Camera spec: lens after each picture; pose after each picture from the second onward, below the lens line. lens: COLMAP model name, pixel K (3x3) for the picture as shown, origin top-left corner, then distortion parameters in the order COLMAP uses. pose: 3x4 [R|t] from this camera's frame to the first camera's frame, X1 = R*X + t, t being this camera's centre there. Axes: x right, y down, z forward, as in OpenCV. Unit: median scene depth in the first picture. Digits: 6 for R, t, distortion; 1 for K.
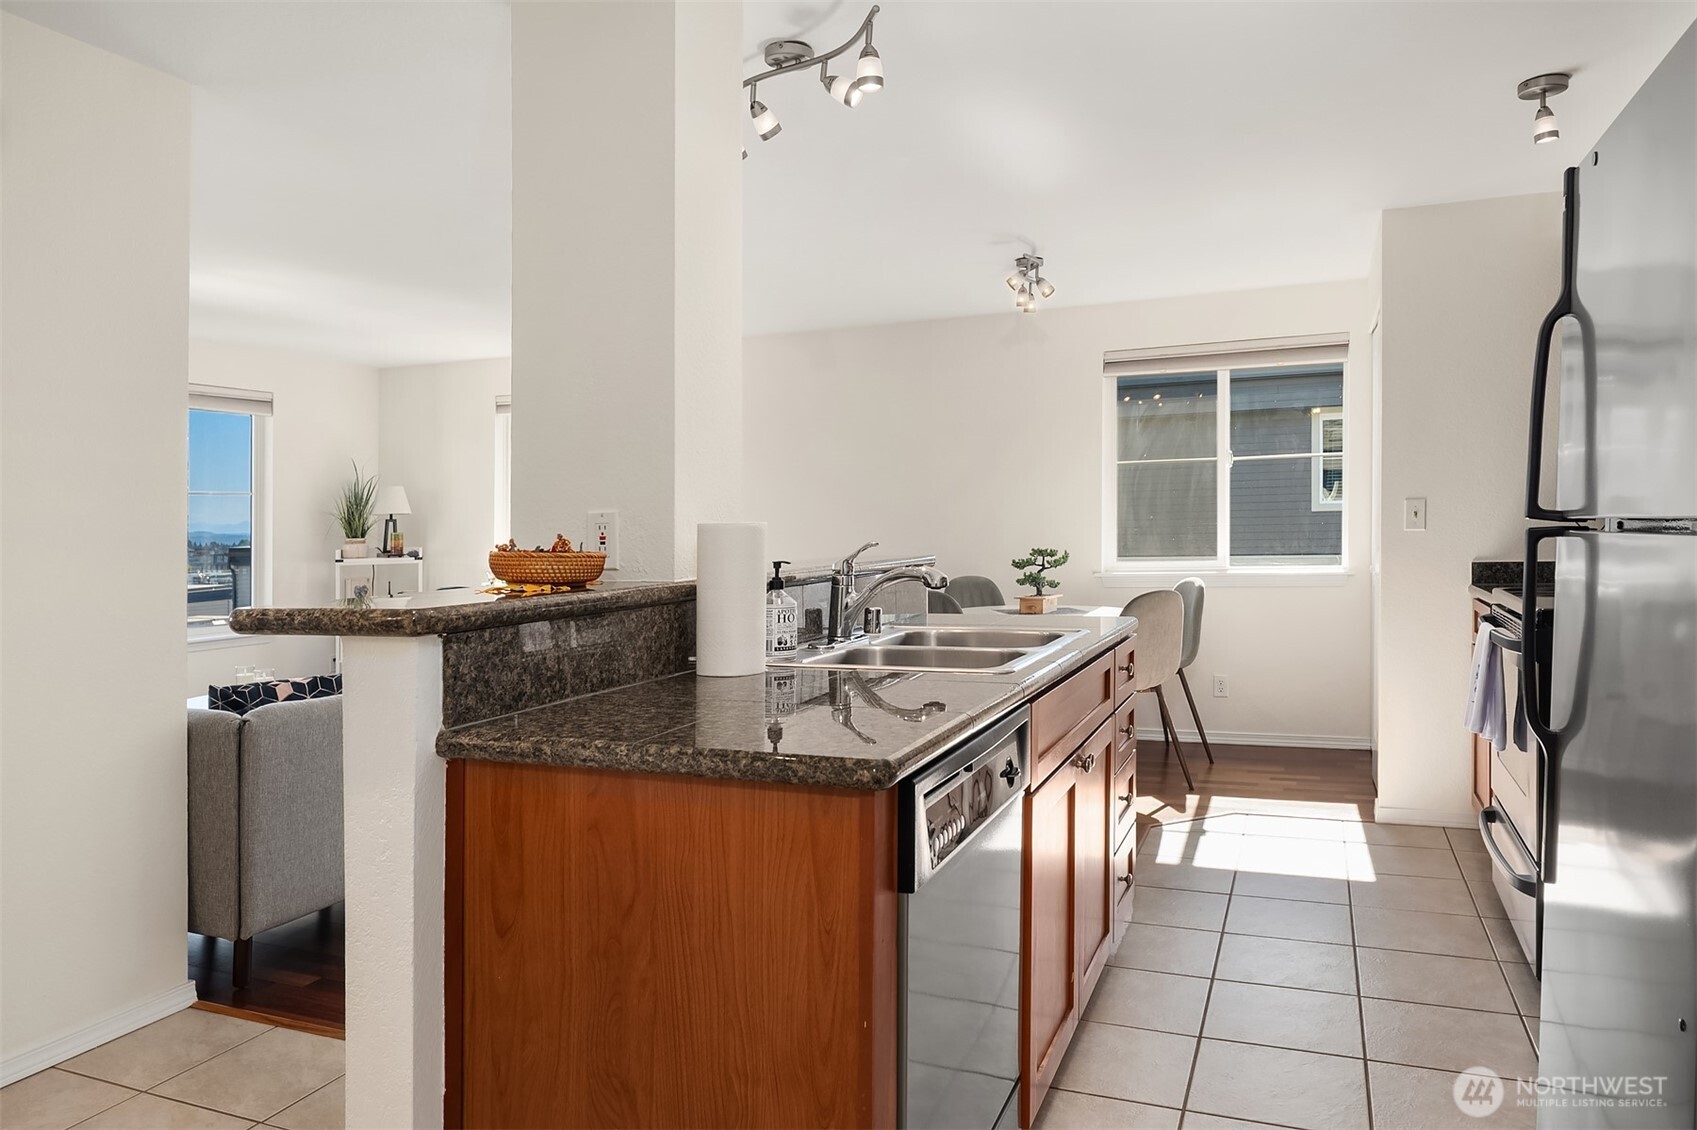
lens RADIAL K [[1081.4, 0, 817.3], [0, 1081.4, 568.9], [0, 0, 1]] dist [0.007109, -0.008998]
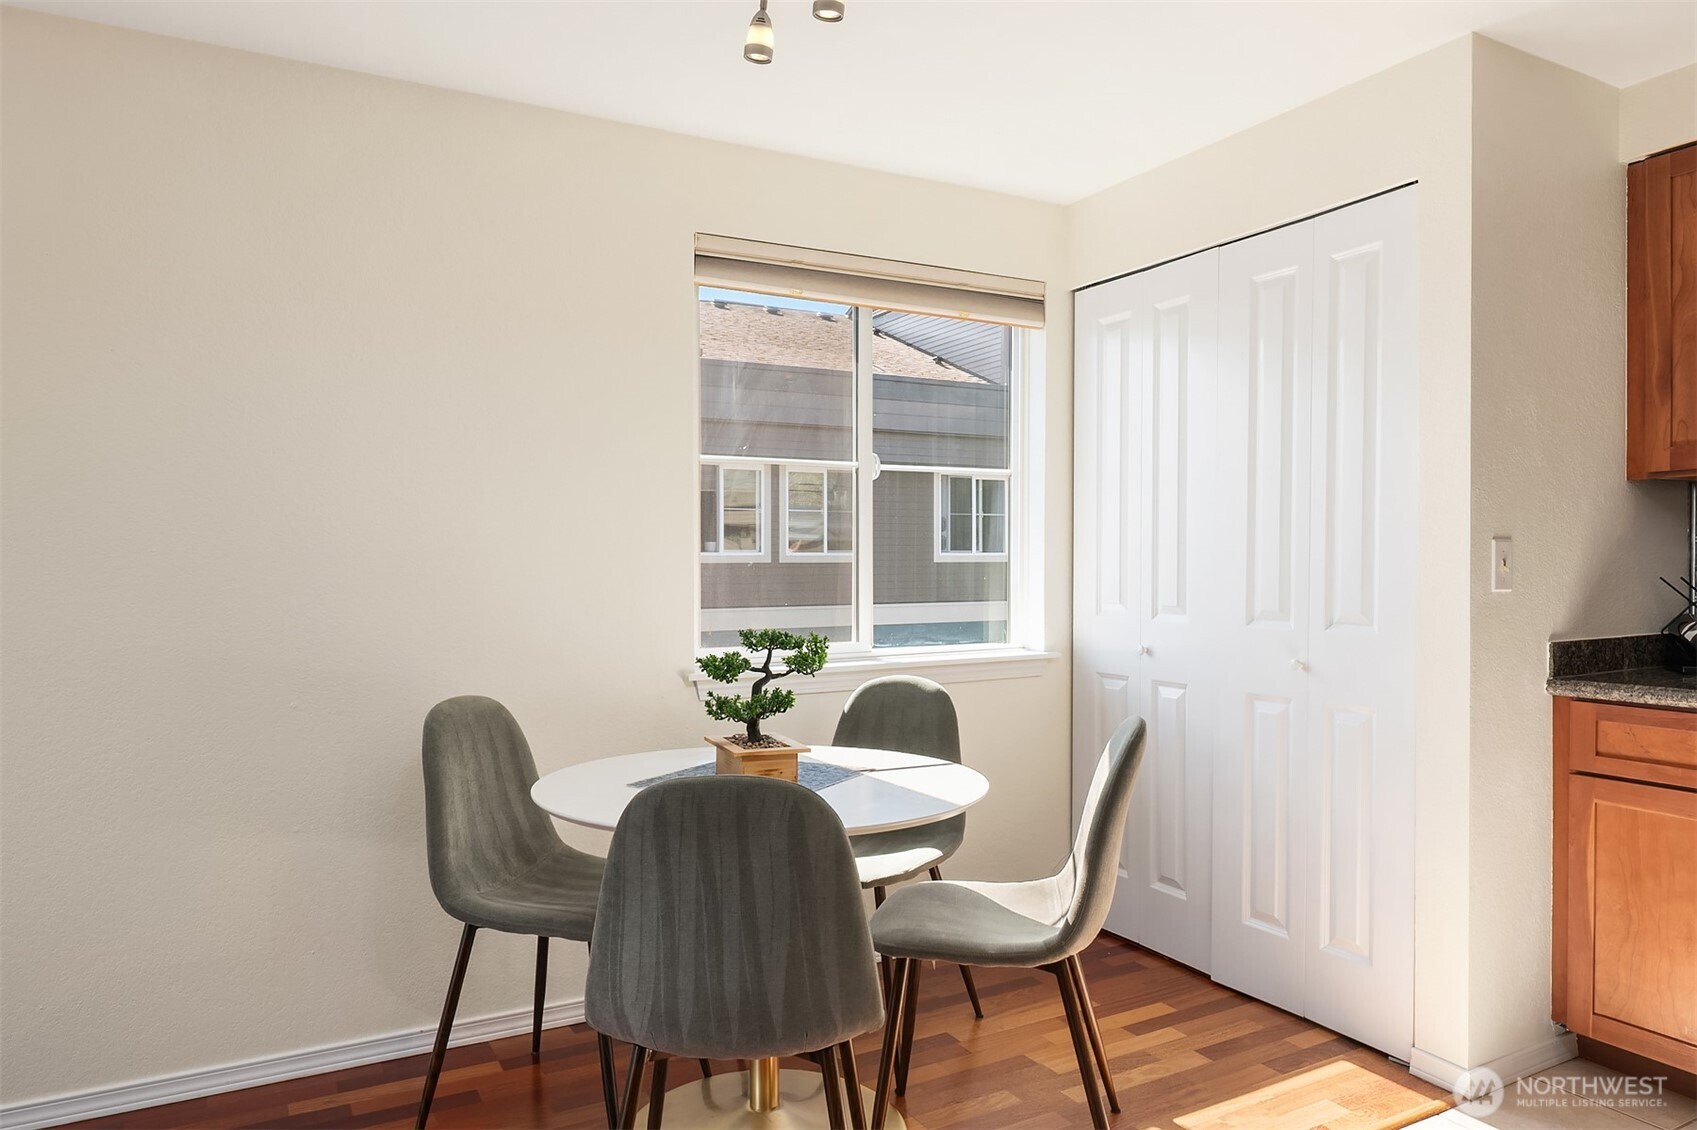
lens RADIAL K [[1124.5, 0, 856.0], [0, 1124.5, 578.1], [0, 0, 1]] dist [-0.000515, -0.013304]
pose [[0.579413, 0.009715, 0.814976, -0.124472], [0.024221, 0.999282, -0.029132, -0.024221], [-0.814674, 0.036620, 0.578762, 0.677946]]
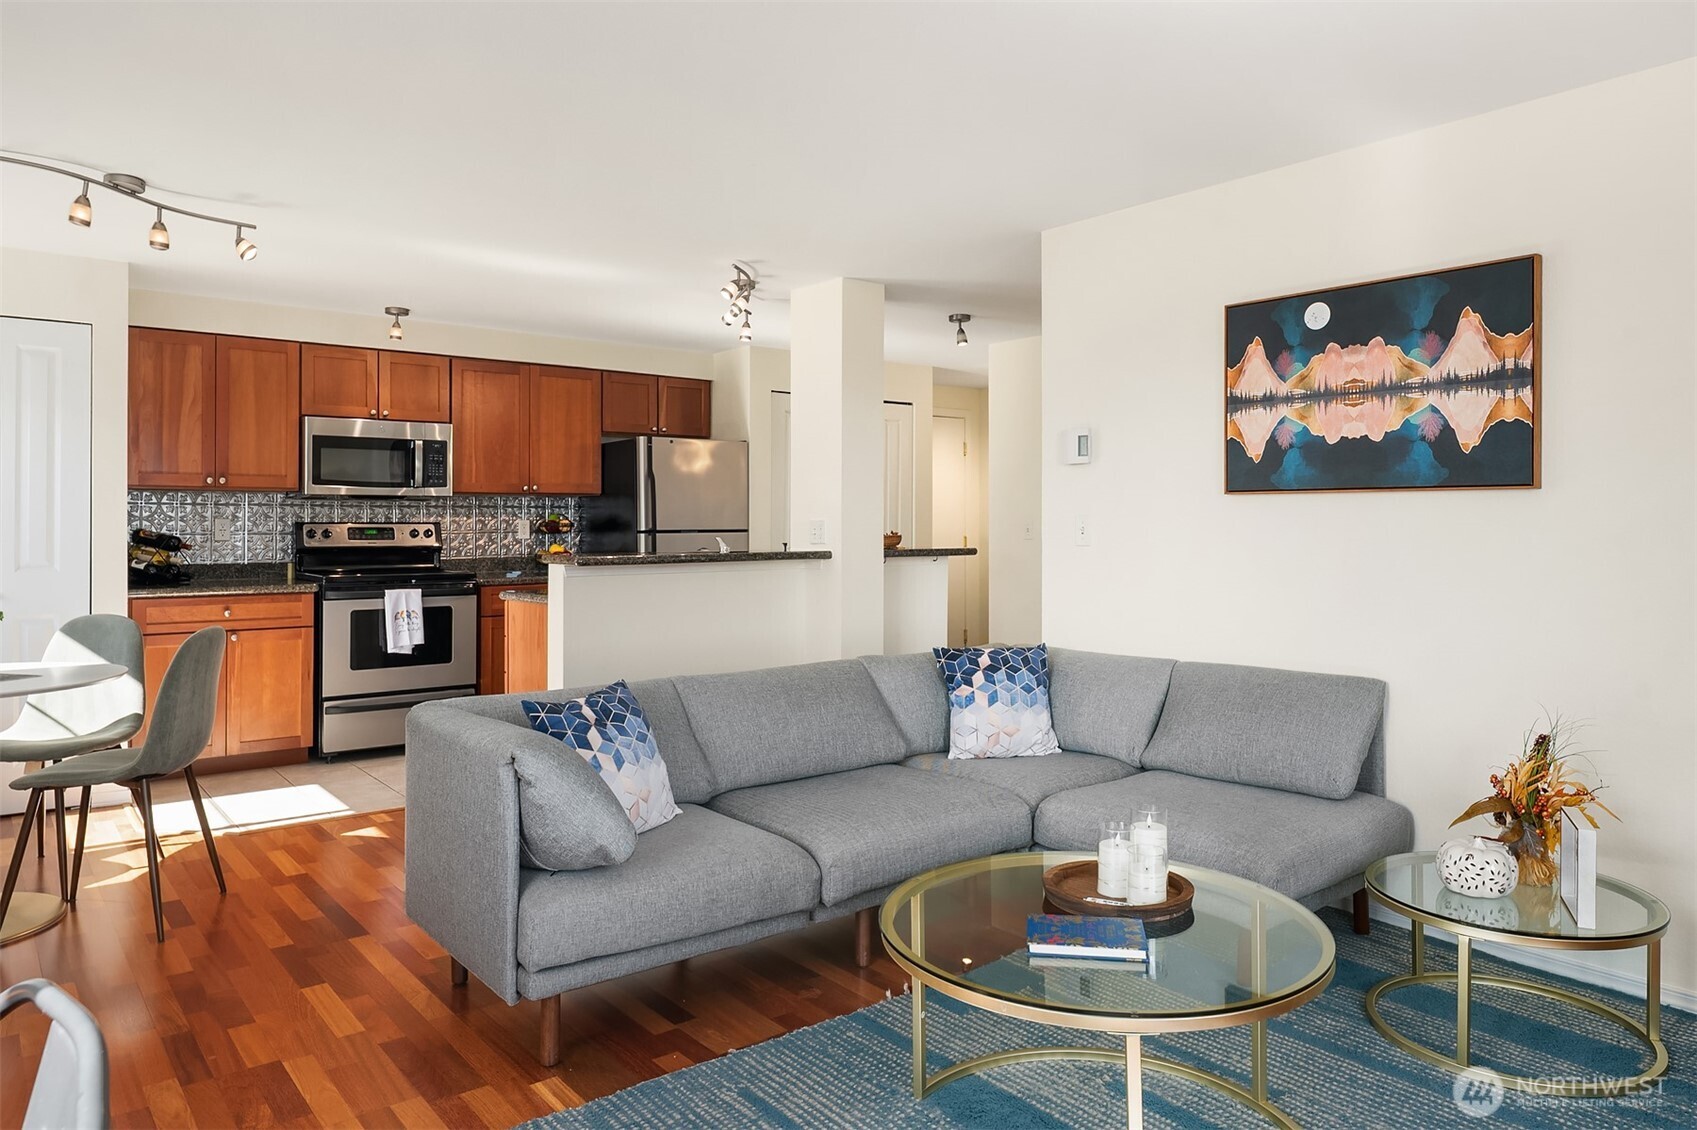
lens RADIAL K [[1124.5, 0, 844.0], [0, 1124.5, 531.6], [0, 0, 1]] dist [-0.000515, -0.013304]
pose [[-0.885416, 0.020581, 0.464343, -0.577038], [0.038166, 0.998865, 0.028503, -0.041793], [-0.463230, 0.042959, -0.885197, 1.331146]]
